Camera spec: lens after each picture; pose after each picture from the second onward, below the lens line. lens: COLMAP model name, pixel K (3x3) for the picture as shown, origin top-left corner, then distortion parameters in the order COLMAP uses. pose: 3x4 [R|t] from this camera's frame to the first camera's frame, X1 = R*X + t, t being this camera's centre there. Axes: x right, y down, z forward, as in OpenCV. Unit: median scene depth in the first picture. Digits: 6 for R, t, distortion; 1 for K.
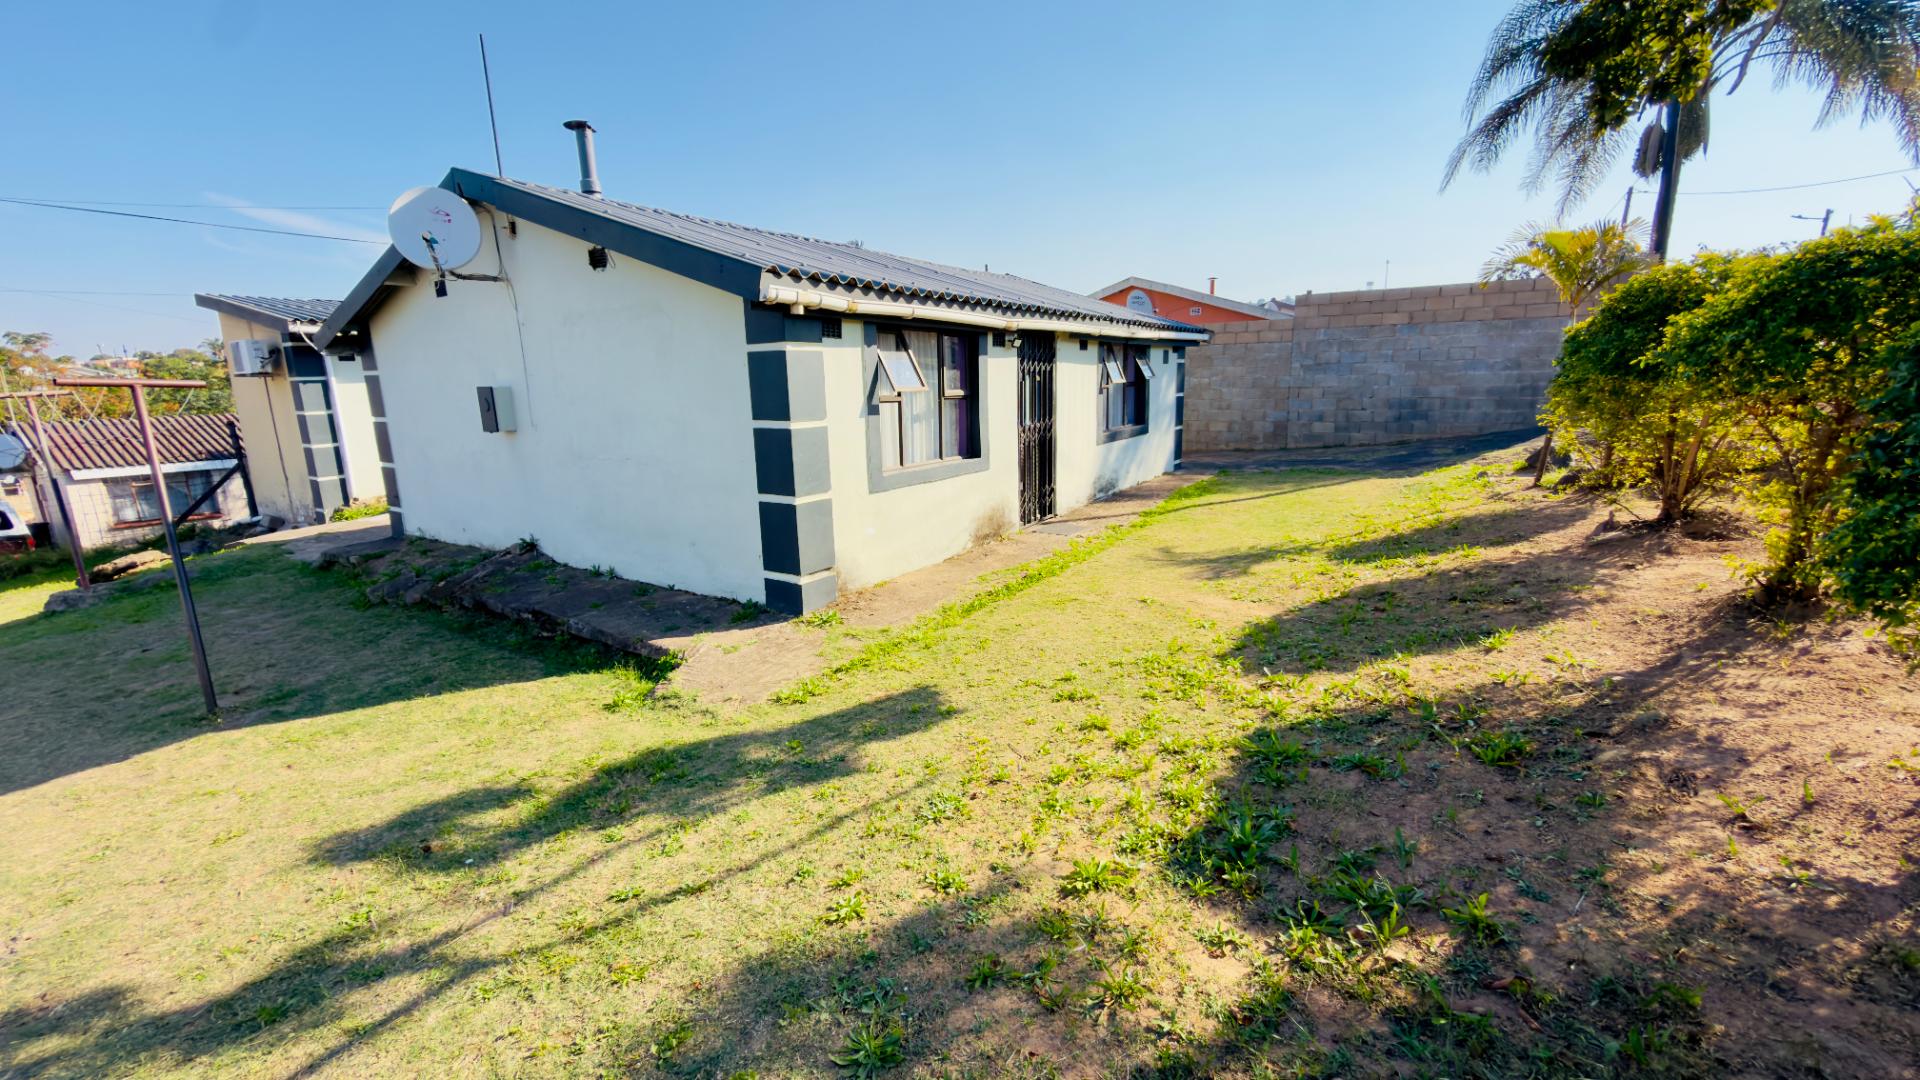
lens RADIAL K [[771.9, 0, 958.8], [0, 771.9, 536.6], [0, 0, 1]] dist [-0.000589, -0.000012]
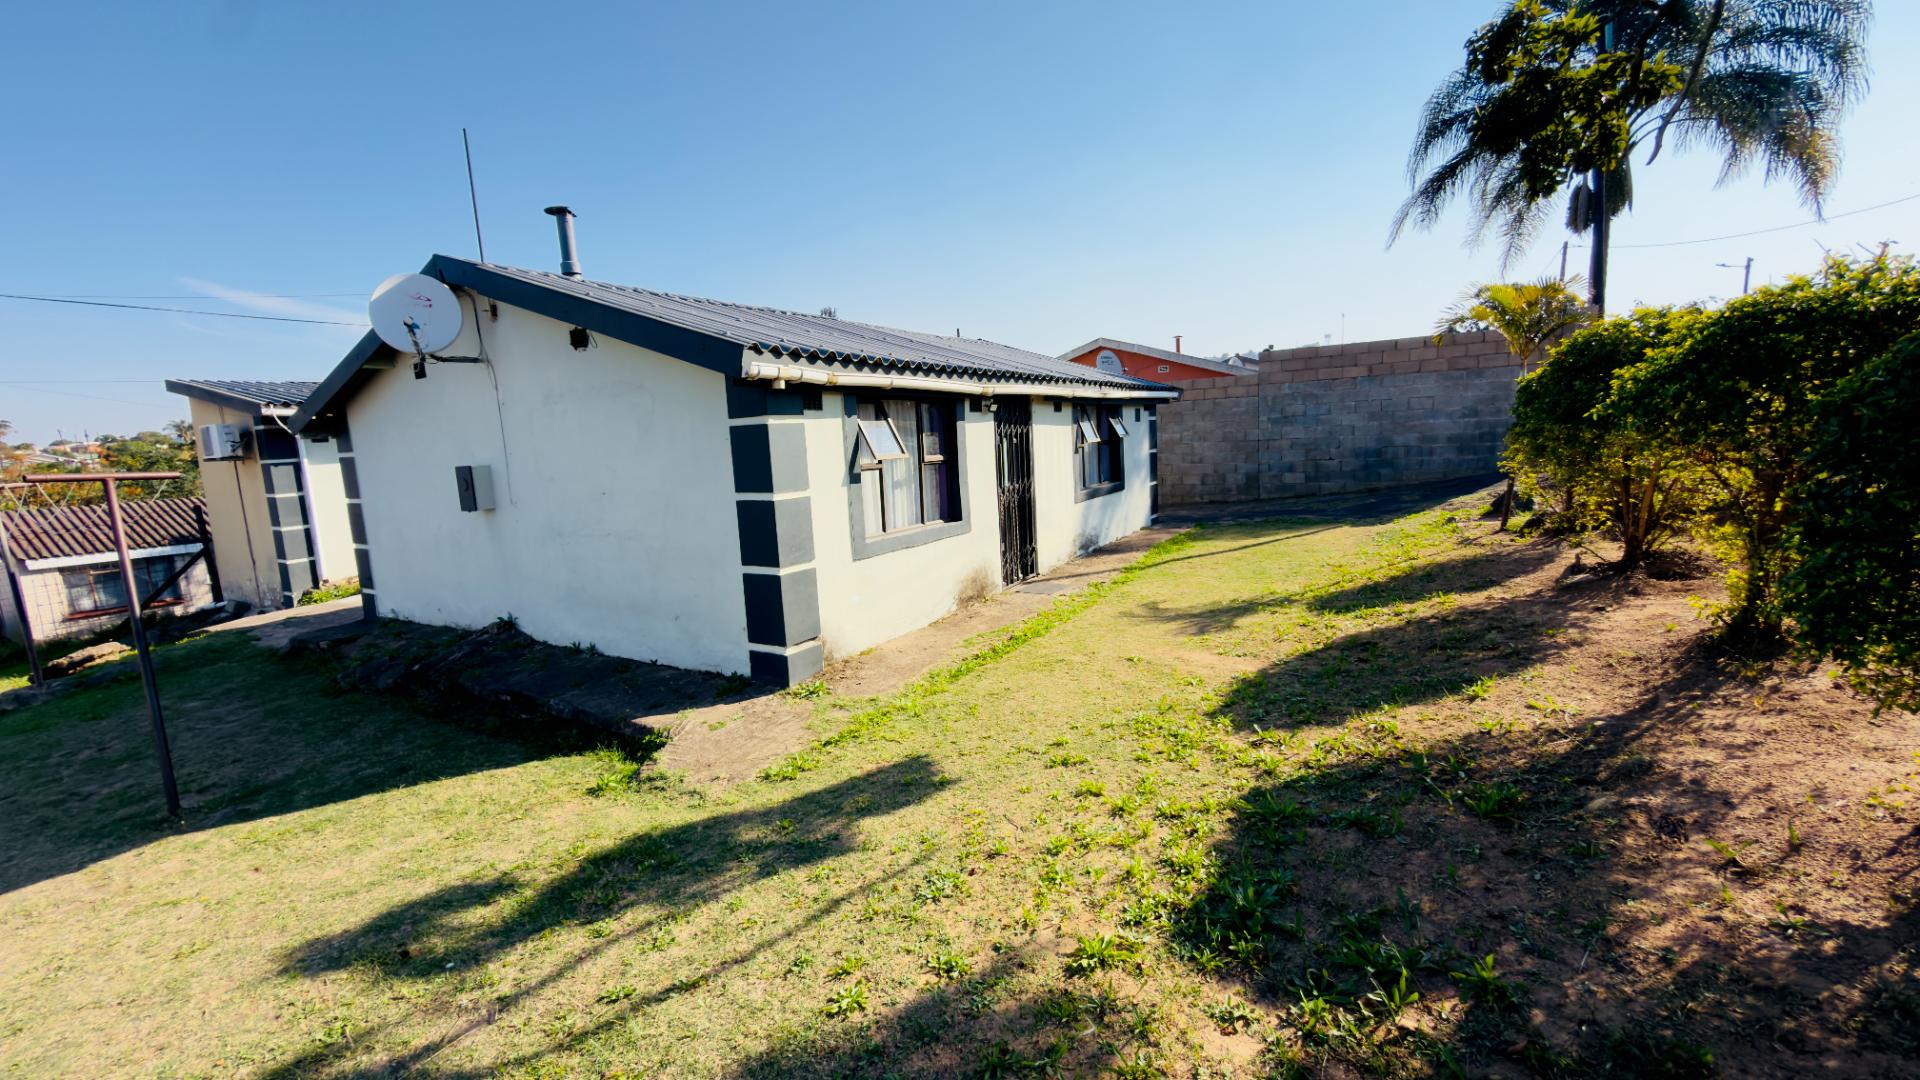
lens RADIAL K [[771.9, 0, 958.8], [0, 771.9, 536.6], [0, 0, 1]] dist [-0.000589, -0.000012]
pose [[0.999076, -0.032890, 0.027661, -0.005483], [0.034864, 0.996634, -0.074200, -0.008712], [-0.025128, 0.075096, 0.996860, -0.006250]]
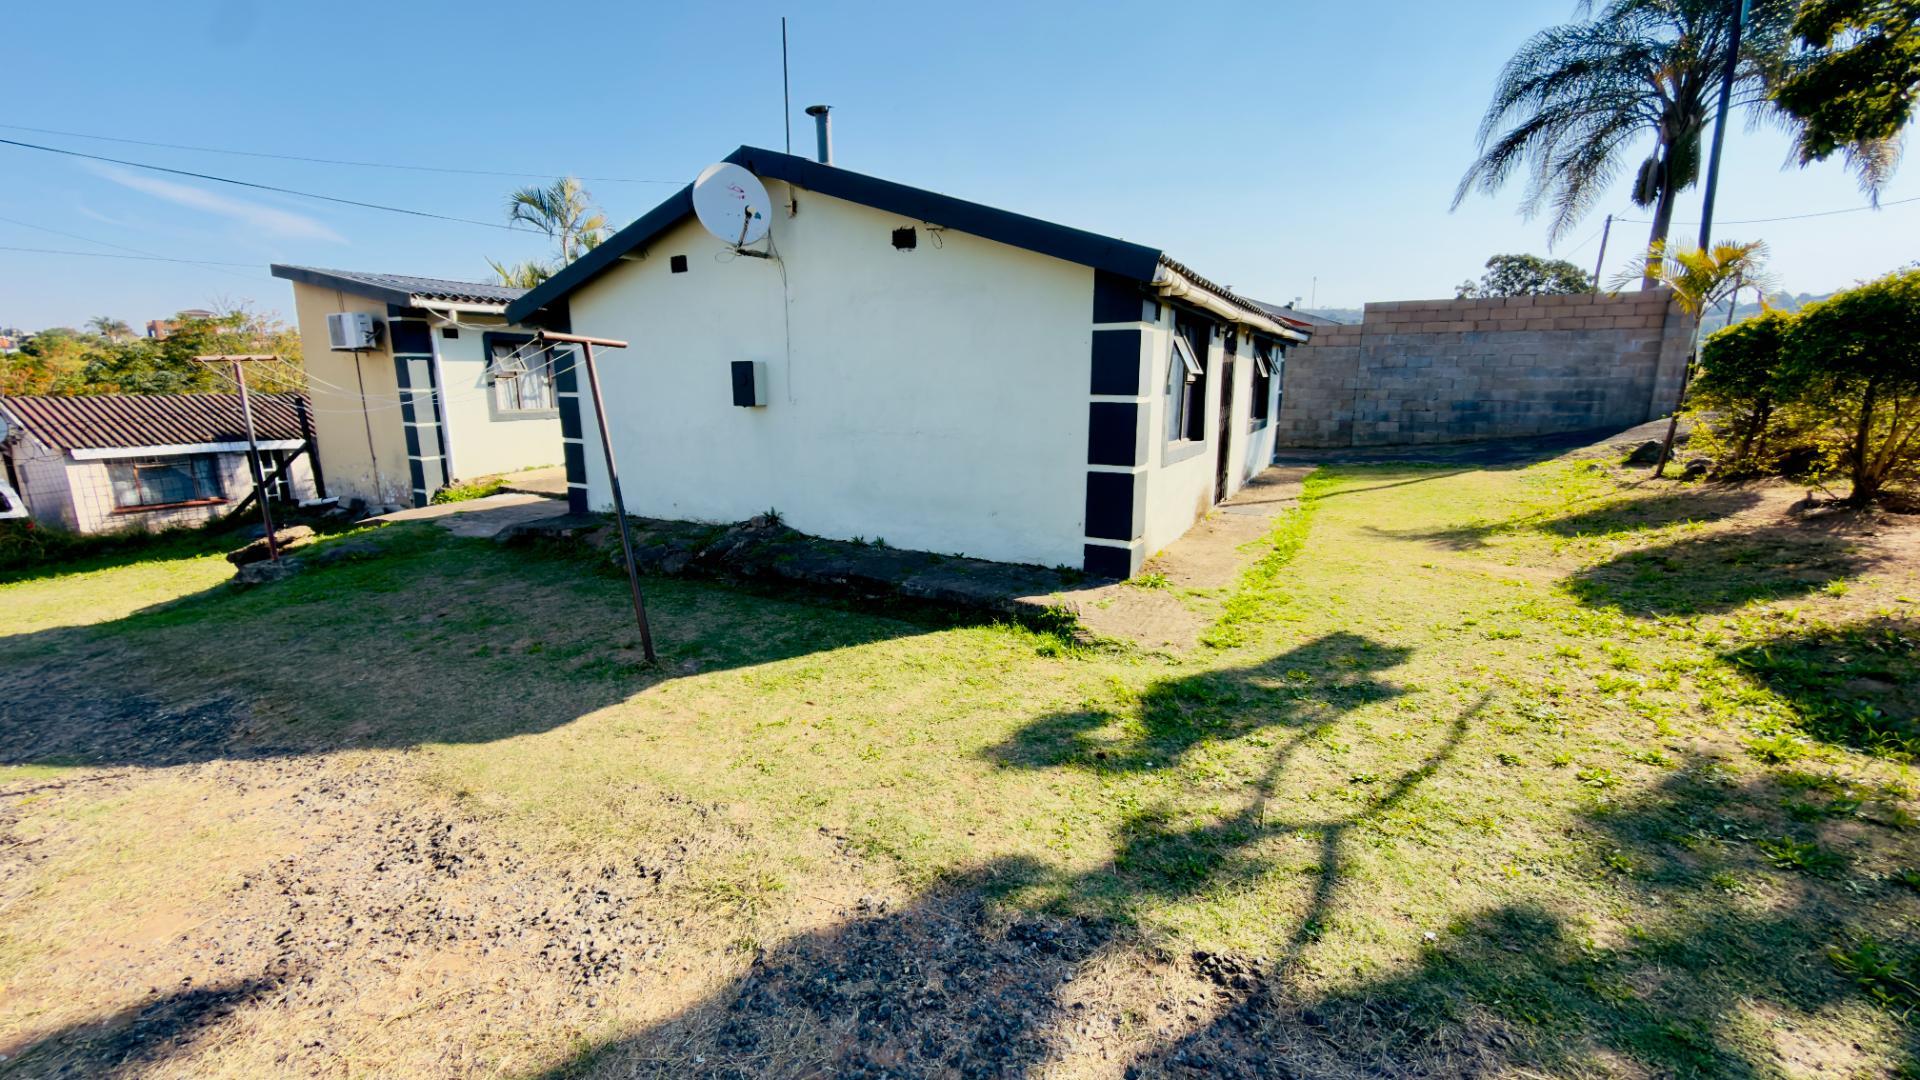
lens RADIAL K [[768.7, 0, 965.3], [0, 768.7, 539.4], [0, 0, 1]] dist [0.000672, 0.000048]
pose [[0.996760, 0.007516, 0.080081, -0.496569], [-0.007574, 0.999971, 0.000413, 0.047797], [-0.080075, -0.001019, 0.996788, -0.045595]]
